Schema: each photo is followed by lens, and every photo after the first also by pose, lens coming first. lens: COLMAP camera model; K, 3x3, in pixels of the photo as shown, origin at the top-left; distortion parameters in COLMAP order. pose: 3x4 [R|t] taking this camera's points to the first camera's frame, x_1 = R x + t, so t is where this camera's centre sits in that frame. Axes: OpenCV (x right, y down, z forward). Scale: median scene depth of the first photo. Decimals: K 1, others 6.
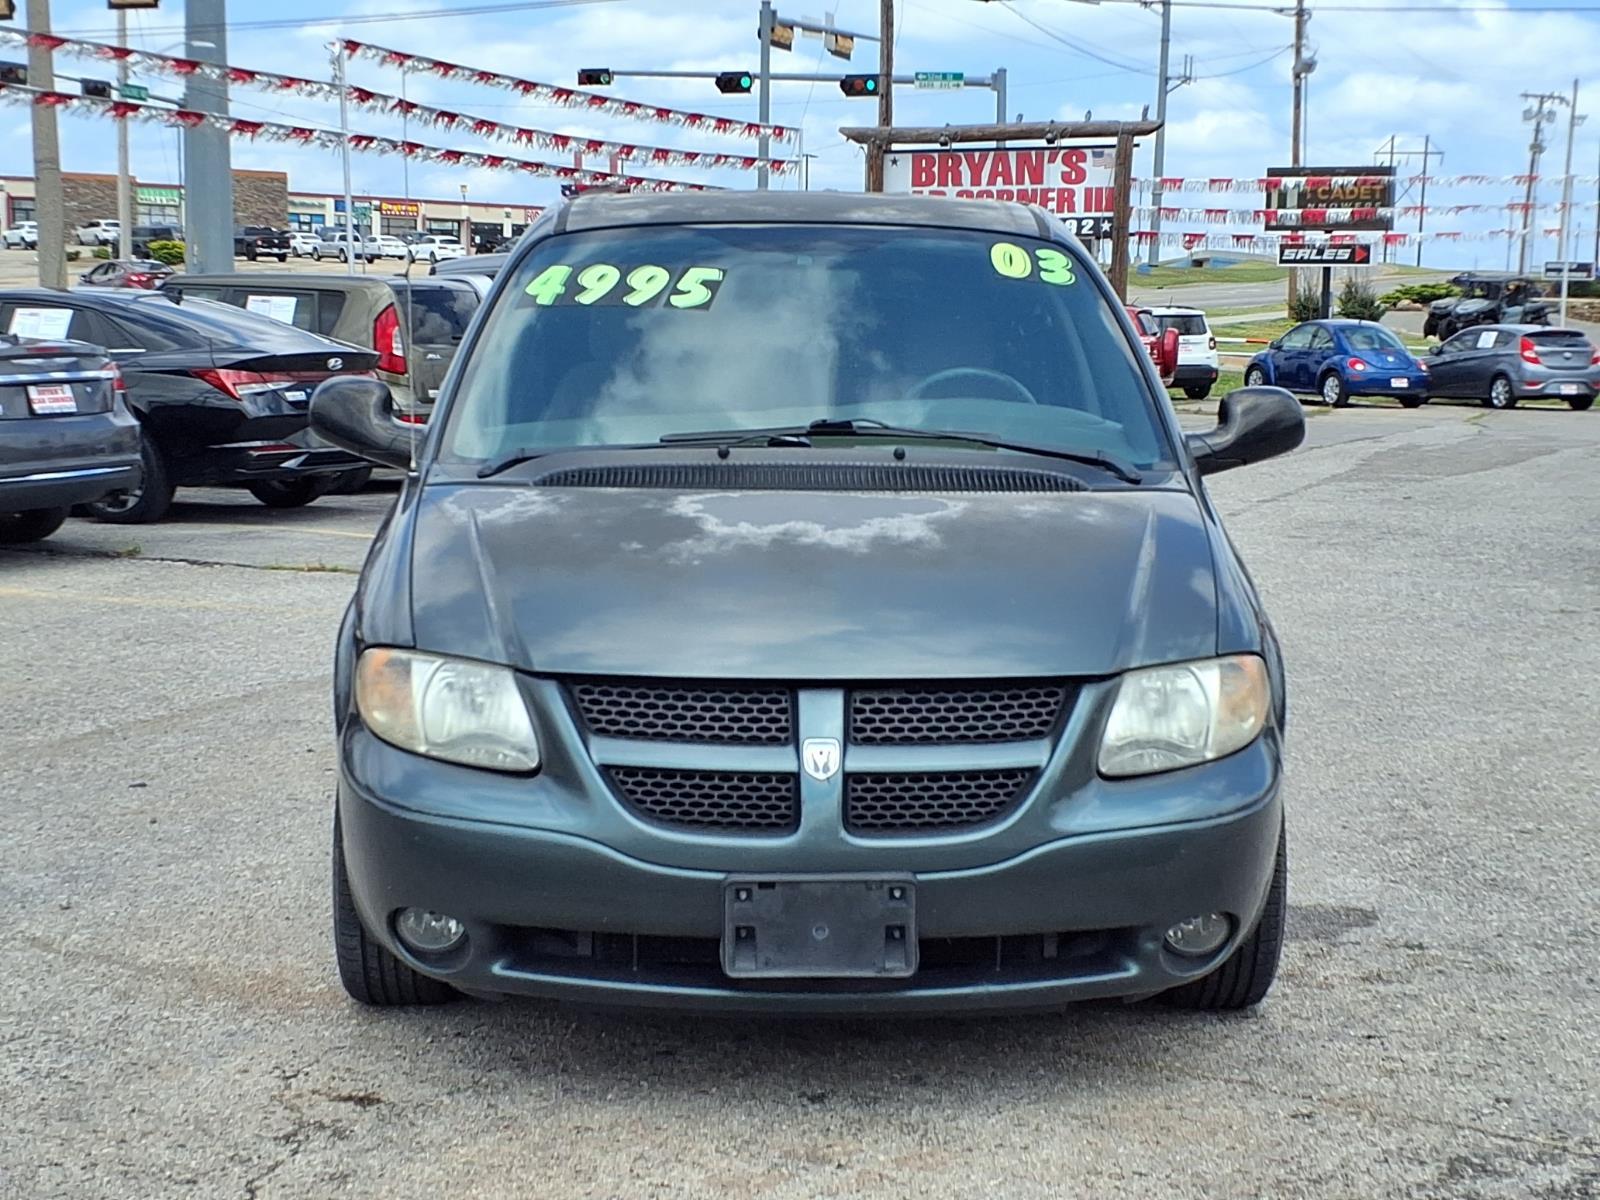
lens RADIAL K [[2375.6, 0, 800.0], [0, 2375.6, 600.0], [0, 0, 1]] dist [0.039808, -0.071785]
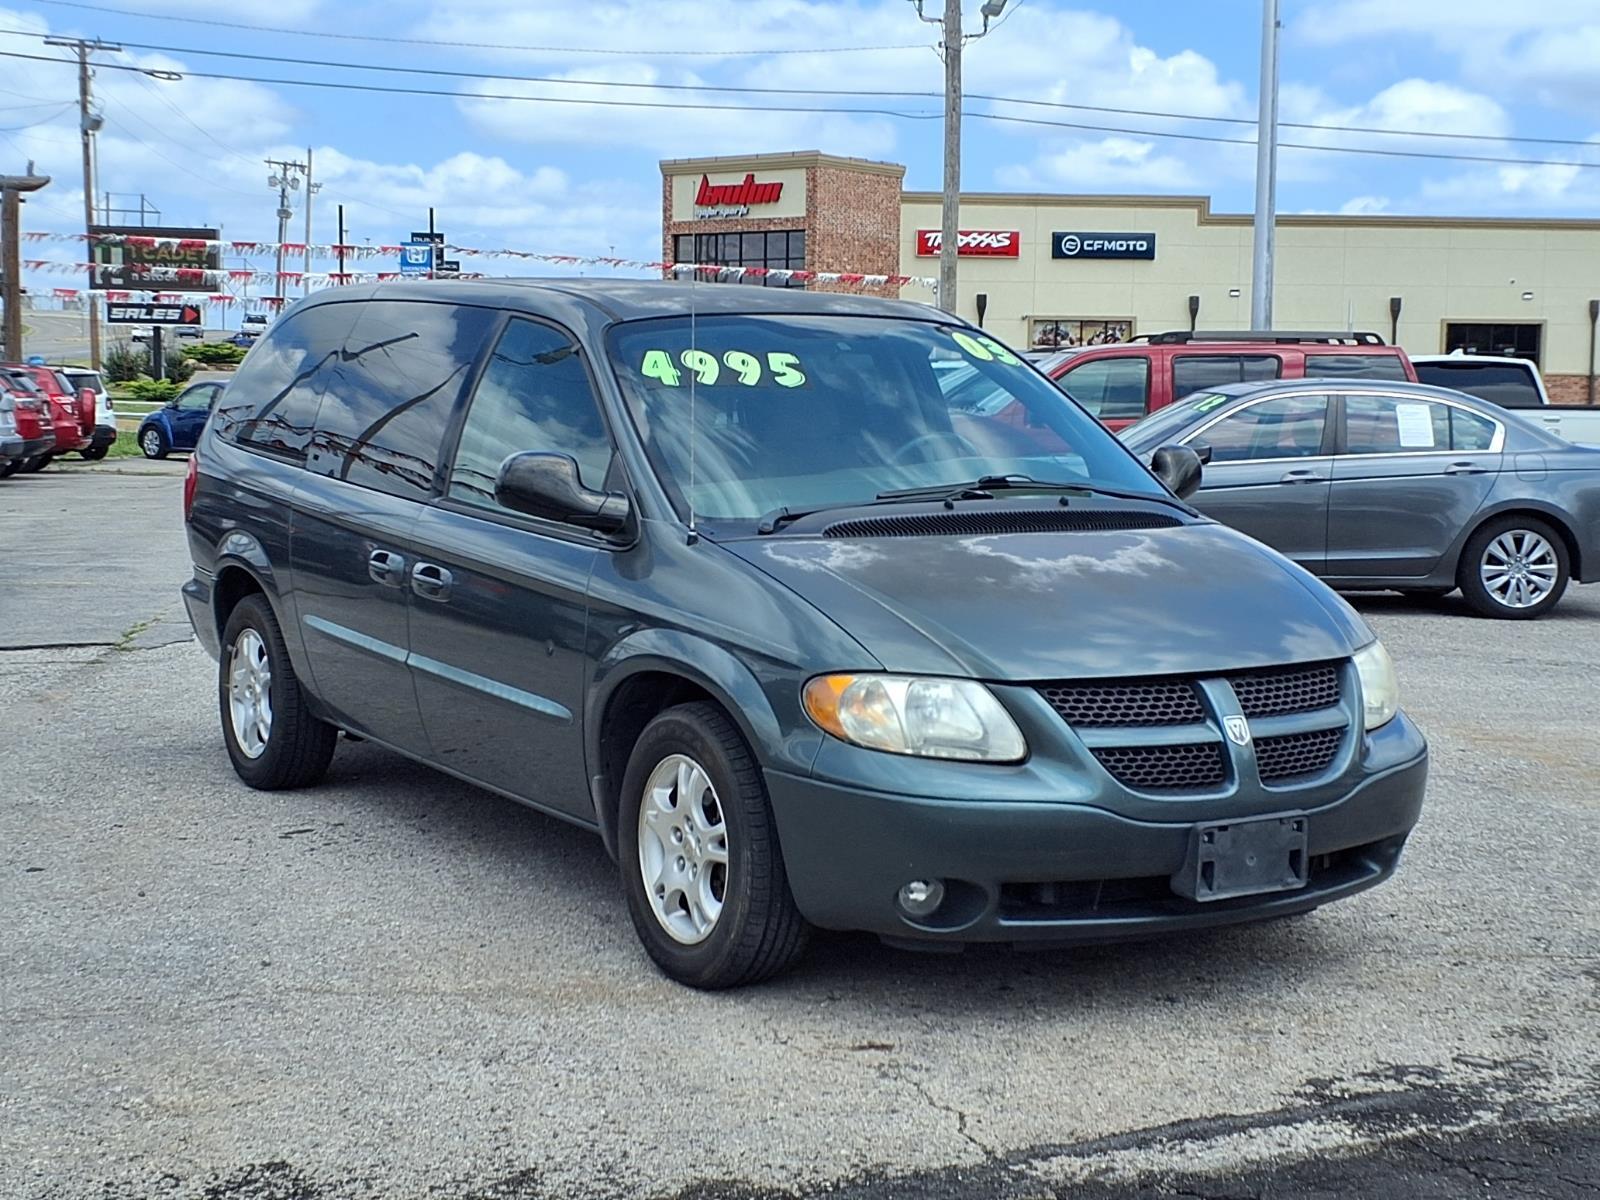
lens RADIAL K [[2383.3, 0, 748.0], [0, 2383.3, 661.3], [0, 0, 1]] dist [0.321276, -1.485085]
pose [[0.853093, -0.059554, 0.518349, -0.130295], [0.059594, 0.998085, 0.016591, -0.001339], [-0.518345, 0.016737, 0.855008, -0.000331]]
